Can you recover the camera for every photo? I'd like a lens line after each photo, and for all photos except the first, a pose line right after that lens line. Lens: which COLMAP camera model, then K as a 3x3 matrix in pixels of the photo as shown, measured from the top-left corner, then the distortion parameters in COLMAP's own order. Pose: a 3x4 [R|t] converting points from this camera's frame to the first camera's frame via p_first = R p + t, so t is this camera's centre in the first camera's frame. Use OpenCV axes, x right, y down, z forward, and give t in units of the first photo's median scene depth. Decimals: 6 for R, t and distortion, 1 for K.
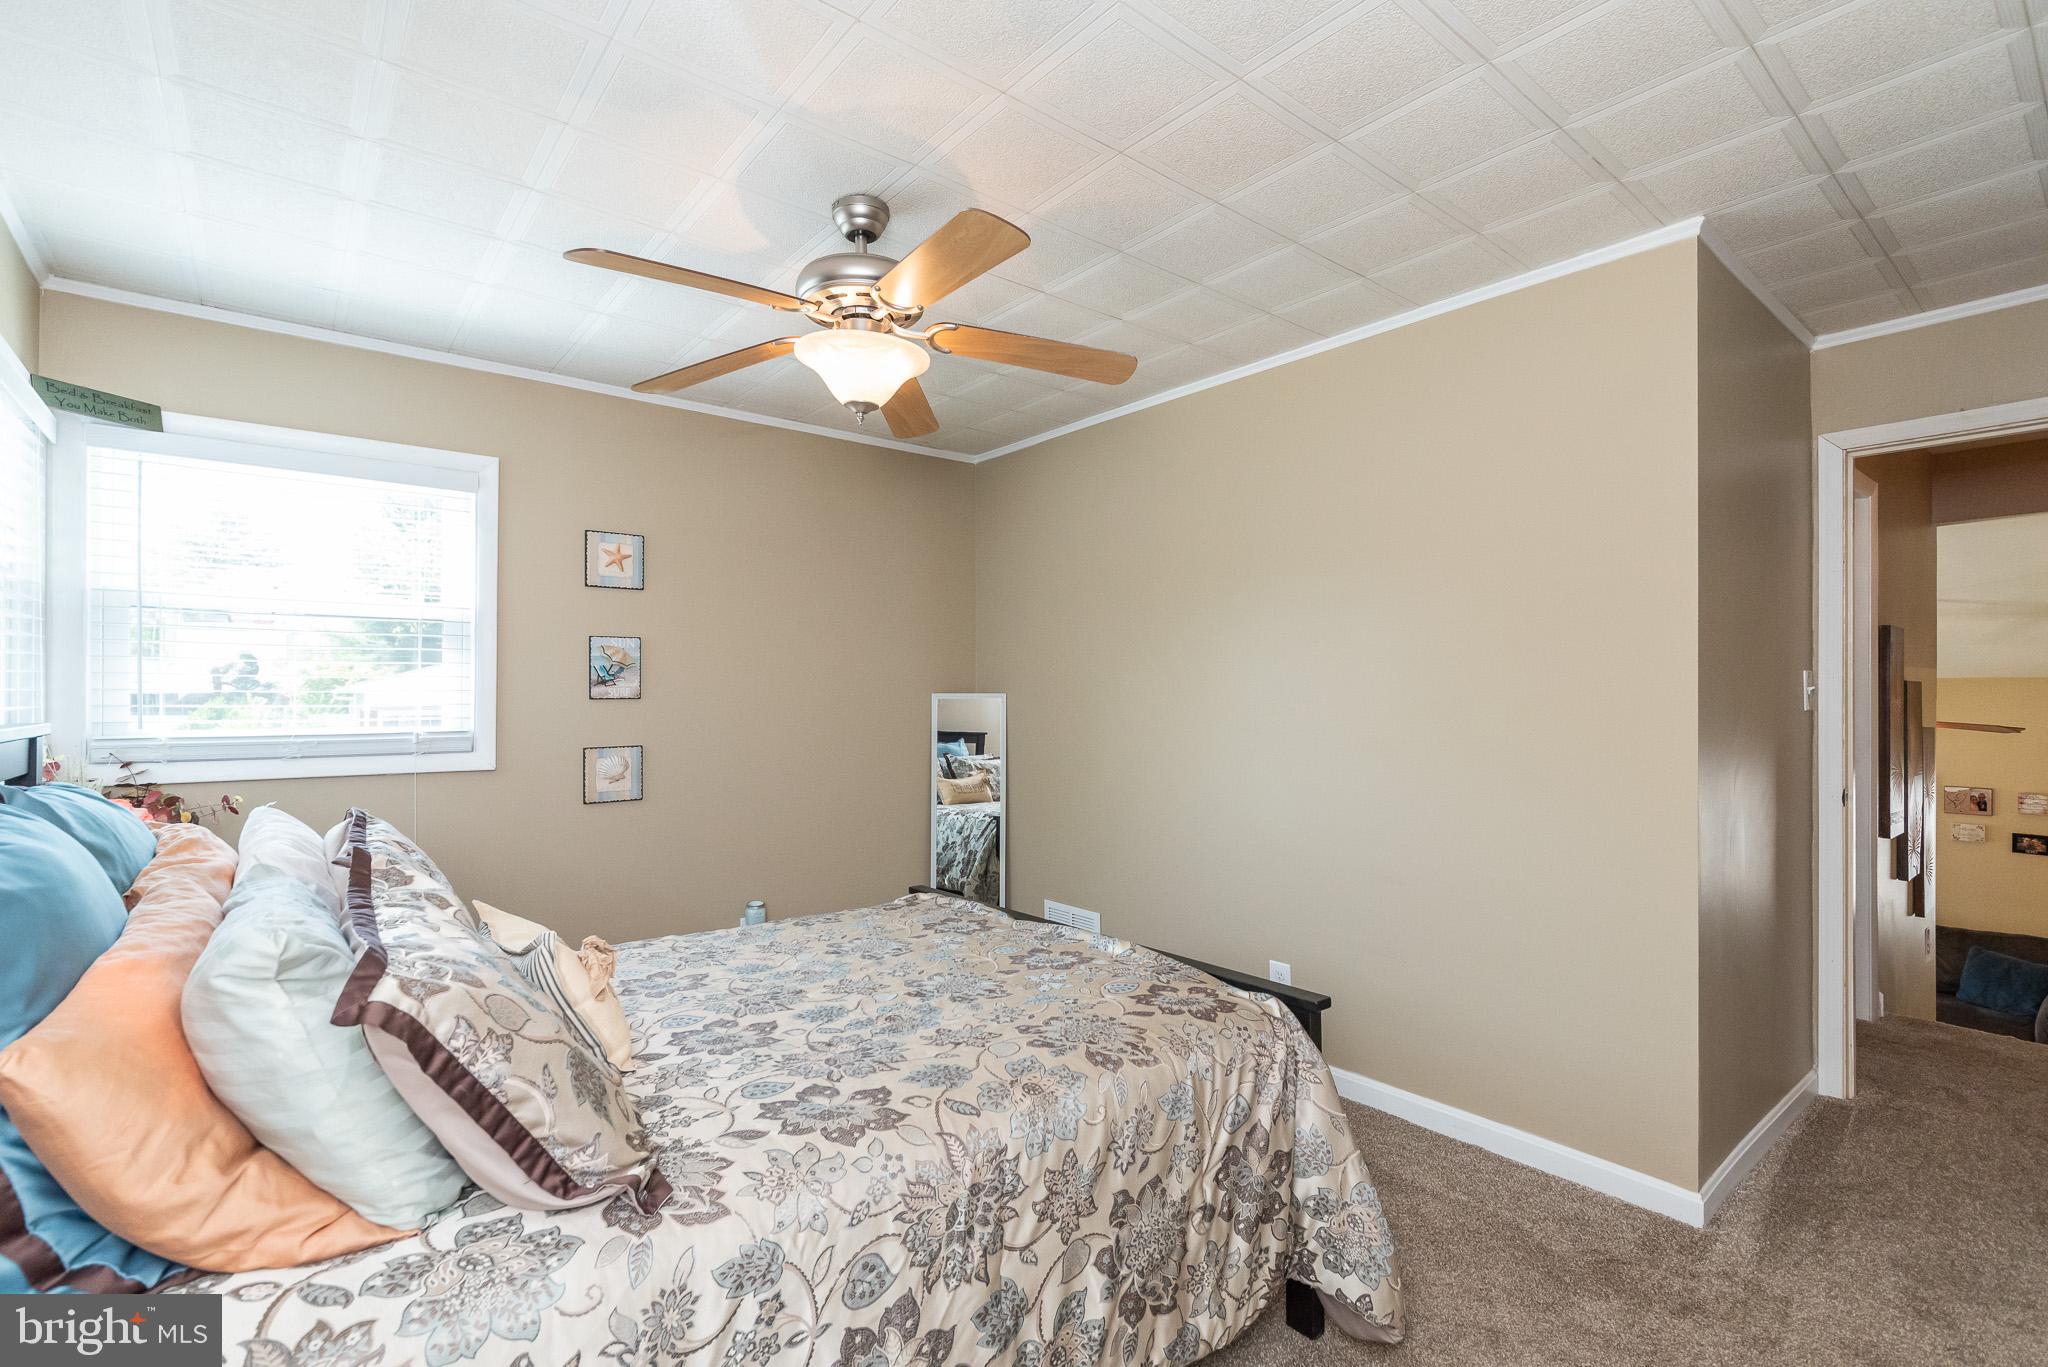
lens RADIAL K [[928.5, 0, 1048.1], [0, 928.5, 675.3], [0, 0, 1]] dist [-0.001128, -0.000026]
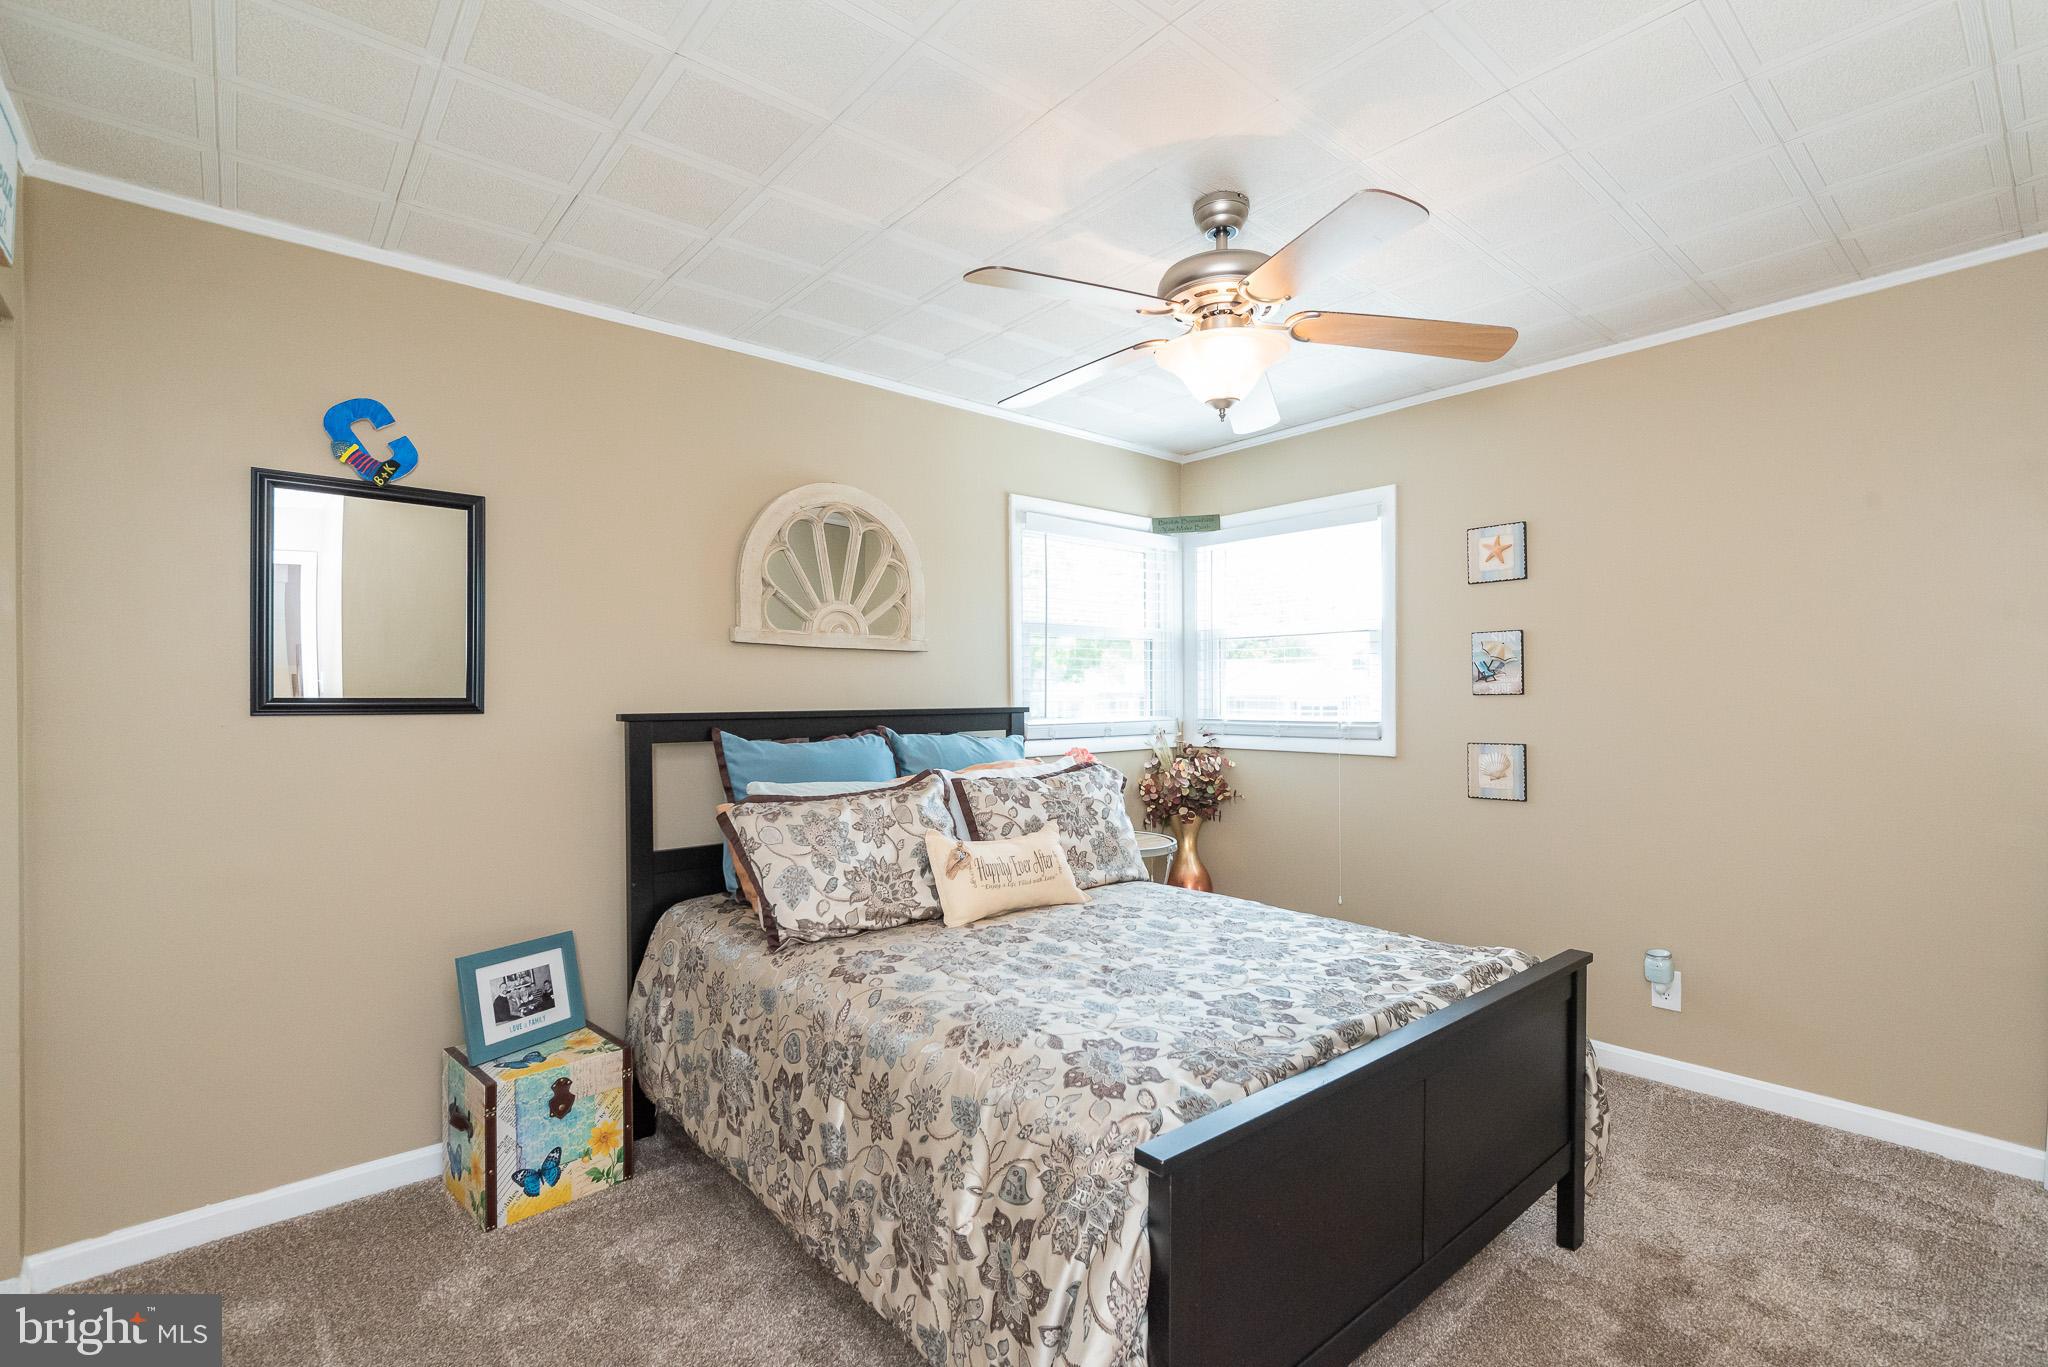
lens RADIAL K [[945.2, 0, 1032.4], [0, 945.2, 688.9], [0, 0, 1]] dist [-0.032787, -0.000031]
pose [[0.005341, -0.008500, -0.999950, 0.804078], [0.026331, 0.999618, -0.008357, 0.022618], [0.999639, -0.026285, 0.005563, 0.776881]]
